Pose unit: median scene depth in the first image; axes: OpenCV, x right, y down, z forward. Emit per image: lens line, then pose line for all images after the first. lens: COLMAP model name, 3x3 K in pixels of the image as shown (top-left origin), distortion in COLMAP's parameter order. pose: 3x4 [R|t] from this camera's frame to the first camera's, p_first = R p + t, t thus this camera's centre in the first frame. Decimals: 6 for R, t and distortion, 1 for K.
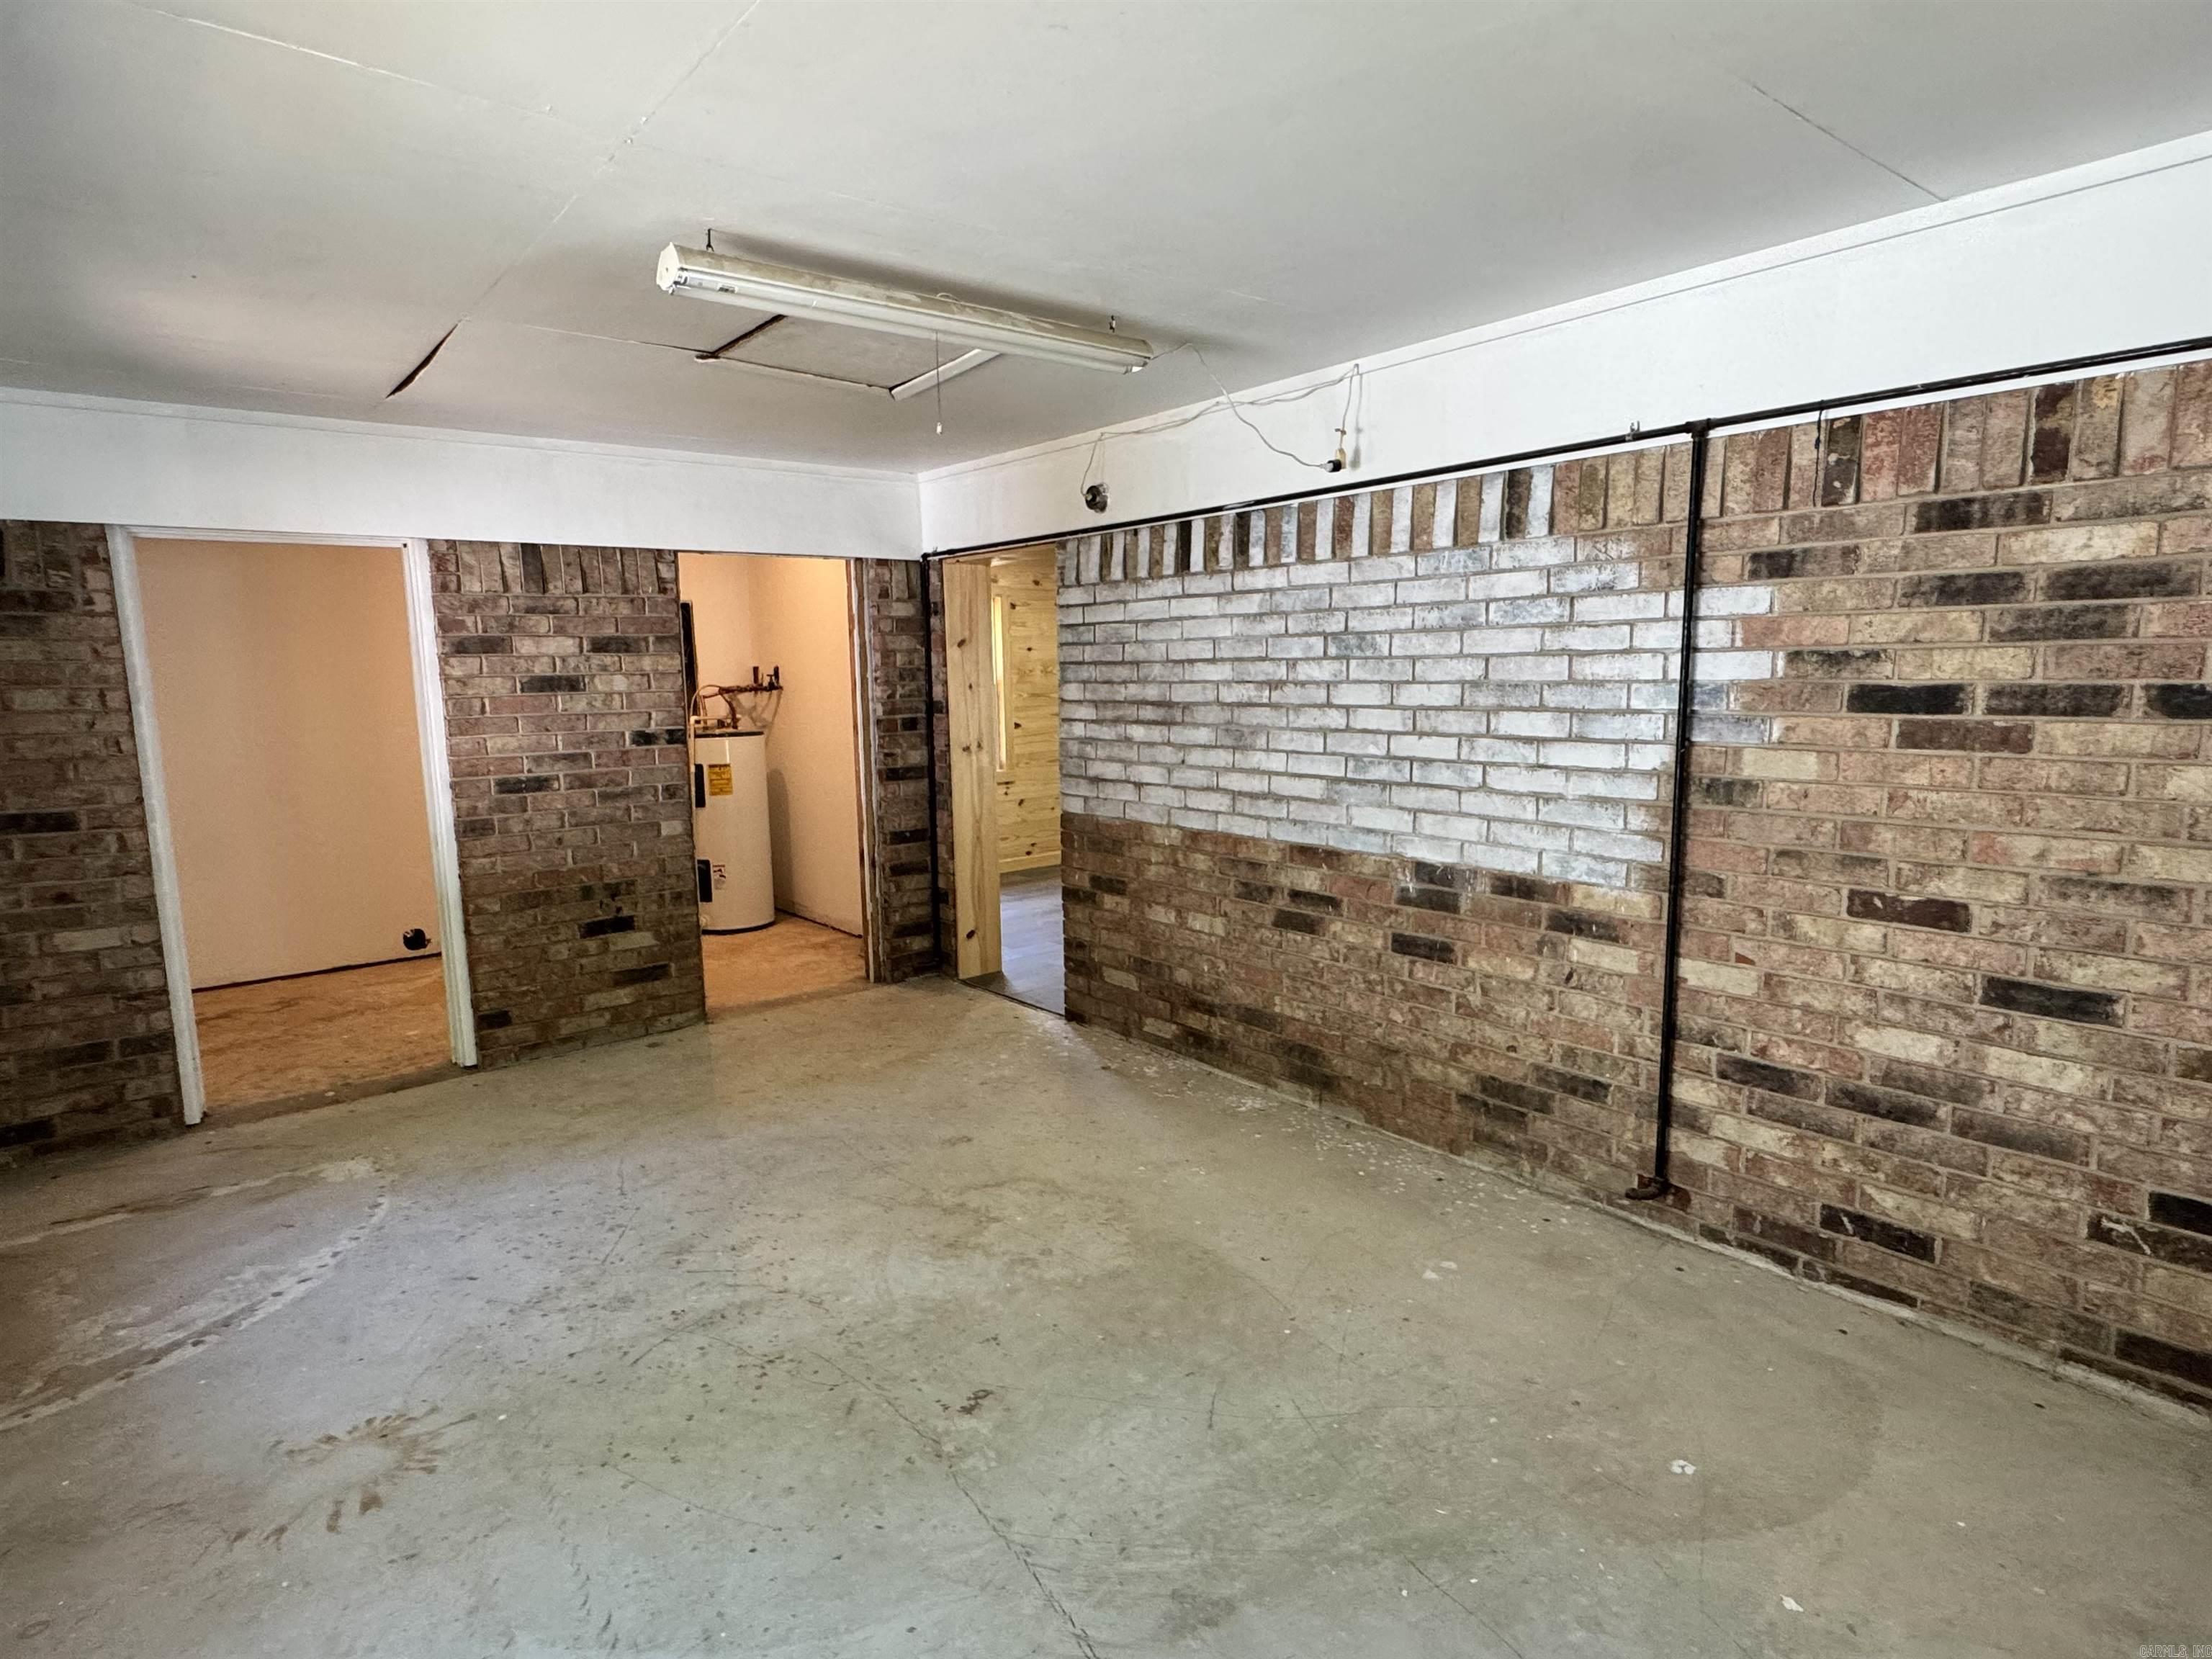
lens RADIAL K [[1180.3, 0, 1097.5], [0, 1180.3, 836.4], [0, 0, 1]] dist [-0.002336, -0.000019]
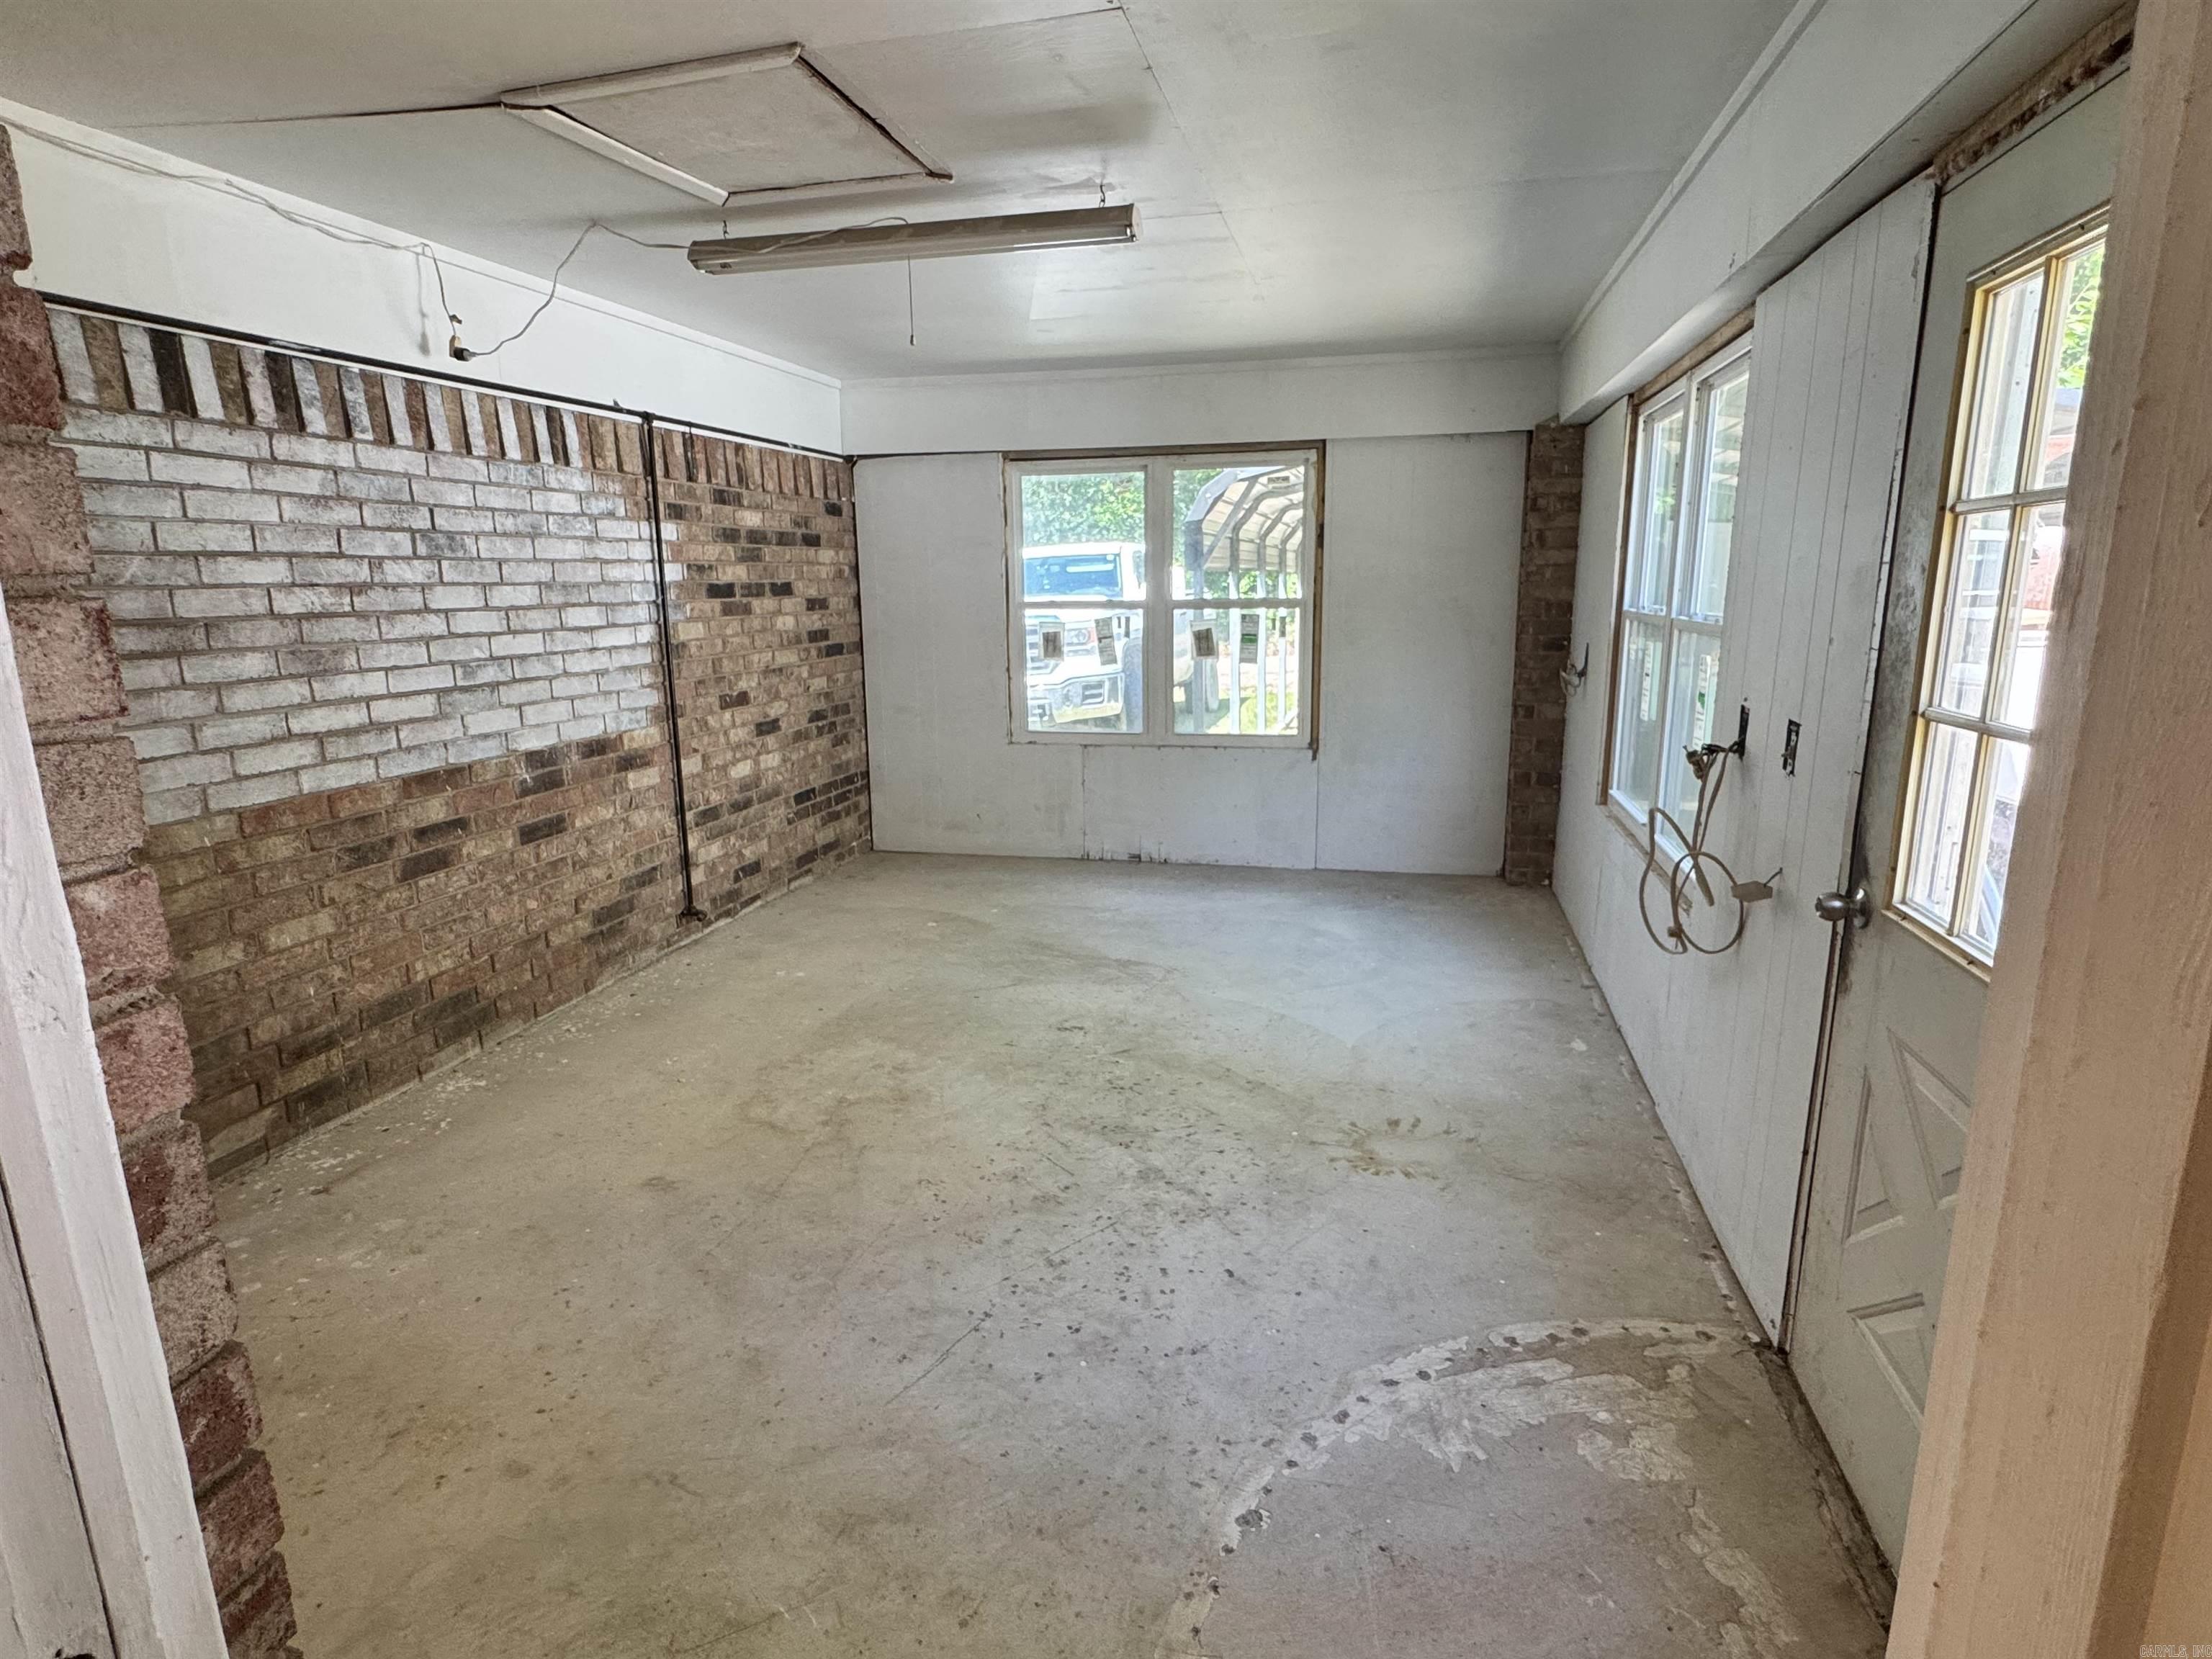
lens RADIAL K [[1180.3, 0, 1097.5], [0, 1180.3, 836.4], [0, 0, 1]] dist [-0.002336, -0.000019]
pose [[-0.597932, -0.144183, 0.788473, -0.924815], [0.140372, 0.949651, 0.280106, -0.137979], [-0.789160, 0.278164, -0.547587, 1.229746]]
